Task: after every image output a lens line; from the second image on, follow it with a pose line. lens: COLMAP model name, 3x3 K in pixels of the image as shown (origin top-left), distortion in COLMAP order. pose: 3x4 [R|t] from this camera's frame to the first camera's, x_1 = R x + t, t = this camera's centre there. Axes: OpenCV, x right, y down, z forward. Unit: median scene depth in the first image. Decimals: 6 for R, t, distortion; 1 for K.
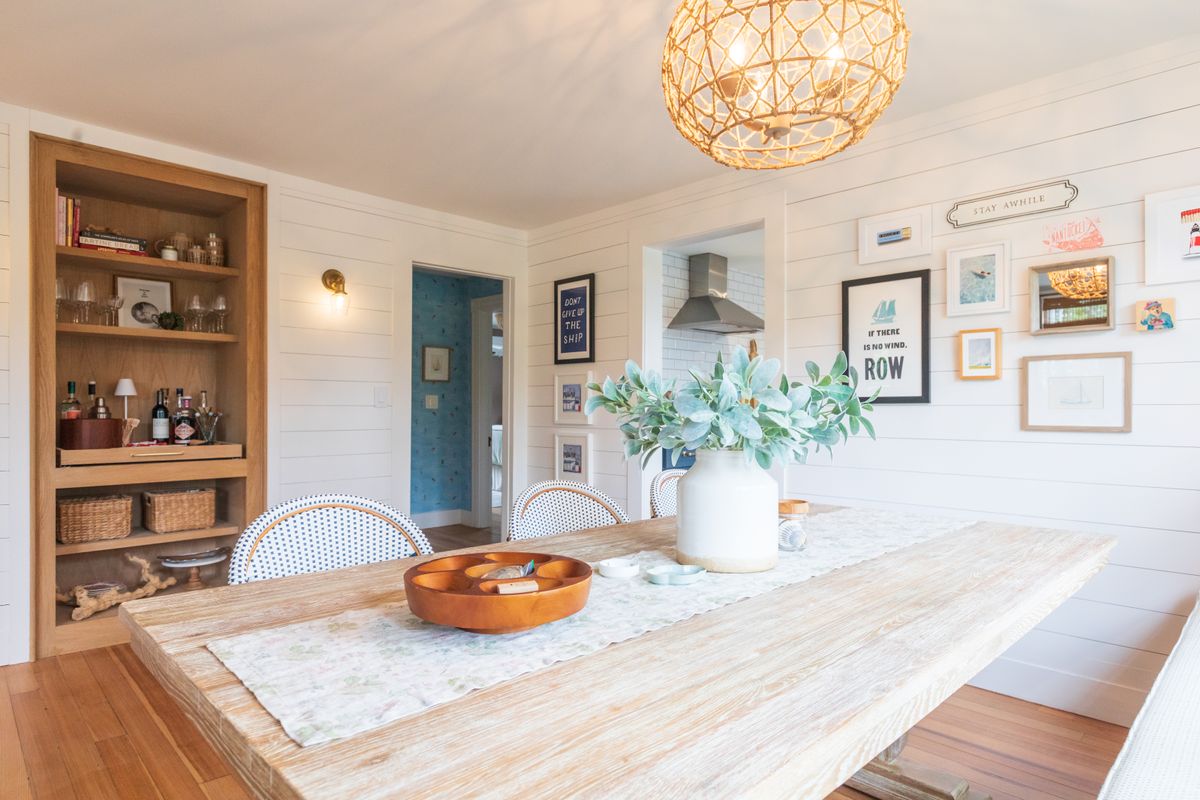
lens RADIAL K [[672.6, 0, 599.6], [0, 672.6, 409.5], [0, 0, 1]] dist [0.000407, -0.000844]
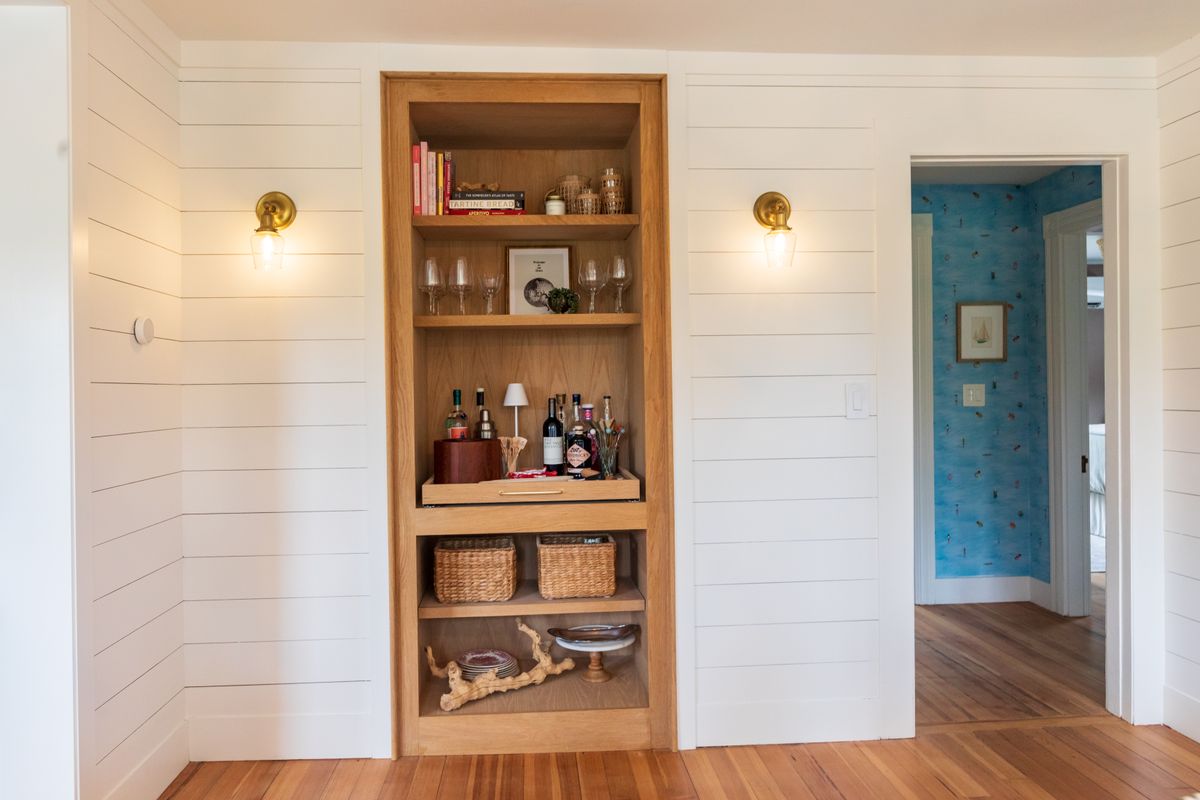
lens RADIAL K [[844.2, 0, 593.2], [0, 844.2, 396.7], [0, 0, 1]] dist [0.000146, -0.001323]
pose [[0.761968, -0.011288, -0.647517, -0.031663], [0.018276, 0.999825, 0.004077, -0.032876], [0.647357, -0.014940, 0.762040, 0.340266]]
